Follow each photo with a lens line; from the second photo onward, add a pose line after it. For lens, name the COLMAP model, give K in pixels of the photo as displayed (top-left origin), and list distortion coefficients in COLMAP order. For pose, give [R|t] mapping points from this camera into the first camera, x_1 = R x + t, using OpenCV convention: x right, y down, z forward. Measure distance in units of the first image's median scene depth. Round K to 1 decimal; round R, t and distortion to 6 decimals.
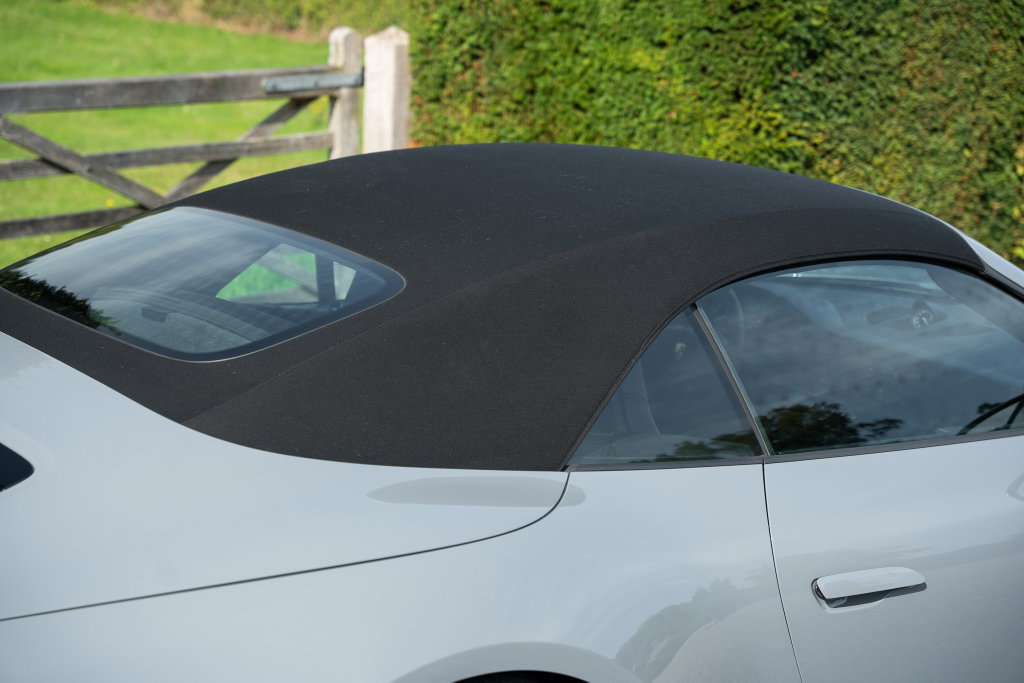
lens RADIAL K [[1961.3, 0, 508.4], [0, 1961.3, 345.2], [0, 0, 1]] dist [0.286913, 0.000000]
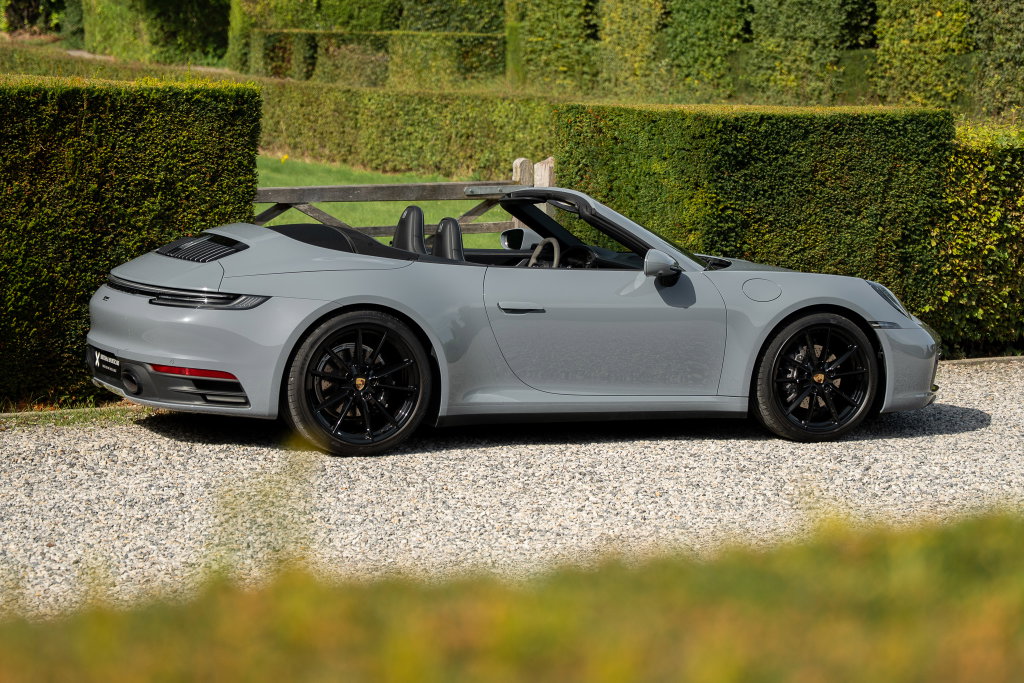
lens RADIAL K [[1961.3, 0, 521.8], [0, 1961.3, 333.3], [0, 0, 1]] dist [0.286913, 0.000000]
pose [[0.983164, 0.011645, -0.182354, 0.257220], [-0.028180, 0.995691, -0.088350, 0.151283], [0.180539, 0.092001, 0.979256, -0.681126]]
